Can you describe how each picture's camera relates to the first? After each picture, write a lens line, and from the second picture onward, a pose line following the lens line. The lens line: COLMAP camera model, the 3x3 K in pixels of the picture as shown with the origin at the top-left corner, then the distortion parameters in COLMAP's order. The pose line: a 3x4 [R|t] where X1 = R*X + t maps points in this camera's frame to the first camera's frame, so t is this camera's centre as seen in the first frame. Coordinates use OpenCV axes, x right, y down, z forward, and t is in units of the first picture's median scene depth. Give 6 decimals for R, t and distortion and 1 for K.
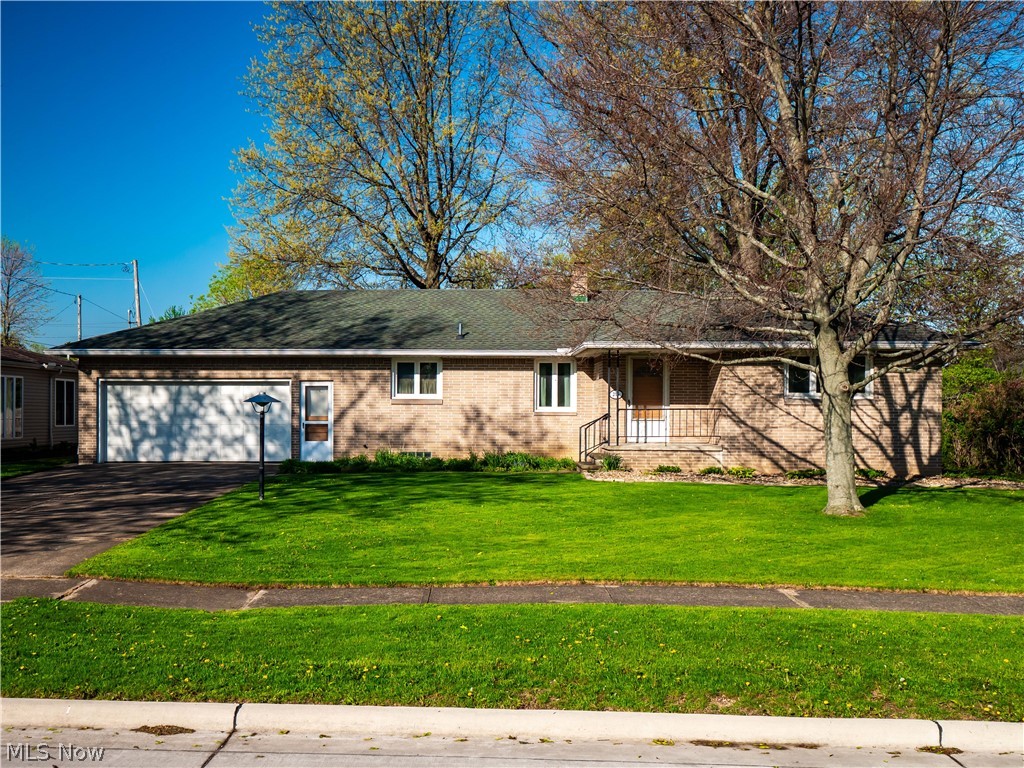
lens RADIAL K [[1284.0, 0, 512.5], [0, 1284.0, 380.9], [0, 0, 1]] dist [0.095405, 0.000000]
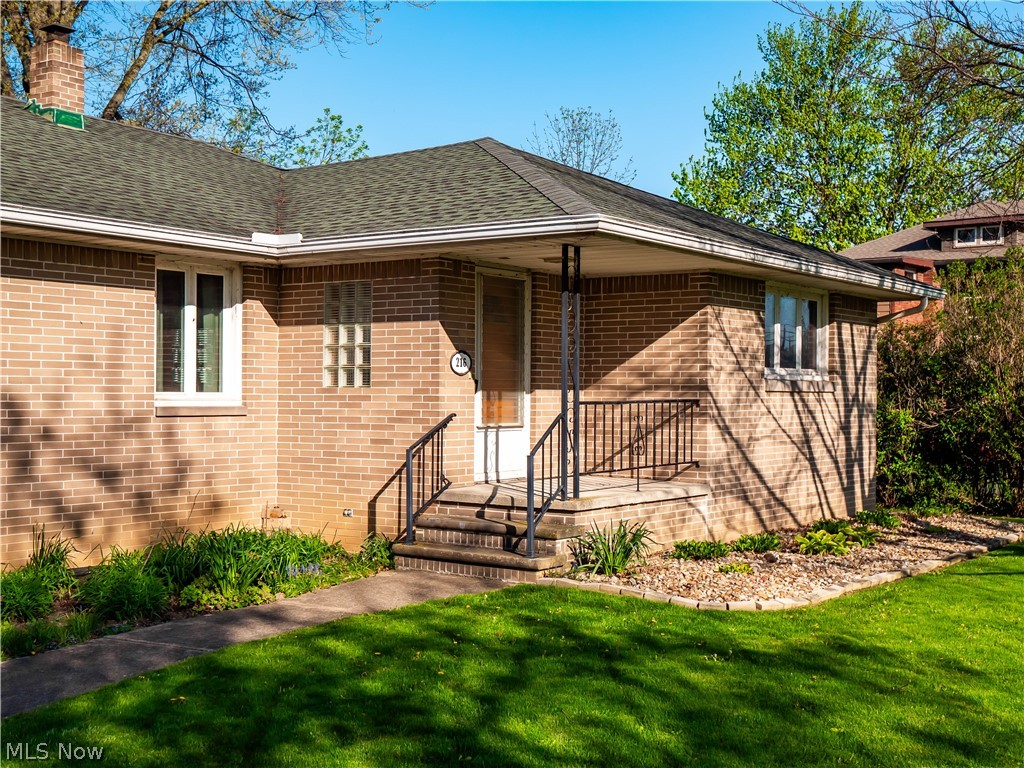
lens RADIAL K [[1284.0, 0, 469.9], [0, 1284.0, 391.0], [0, 0, 1]] dist [0.095405, 0.000000]
pose [[0.558862, -0.001235, 0.829260, -0.226353], [-0.030069, 0.999311, 0.021753, 0.009234], [-0.828715, -0.037092, 0.558440, 0.728294]]
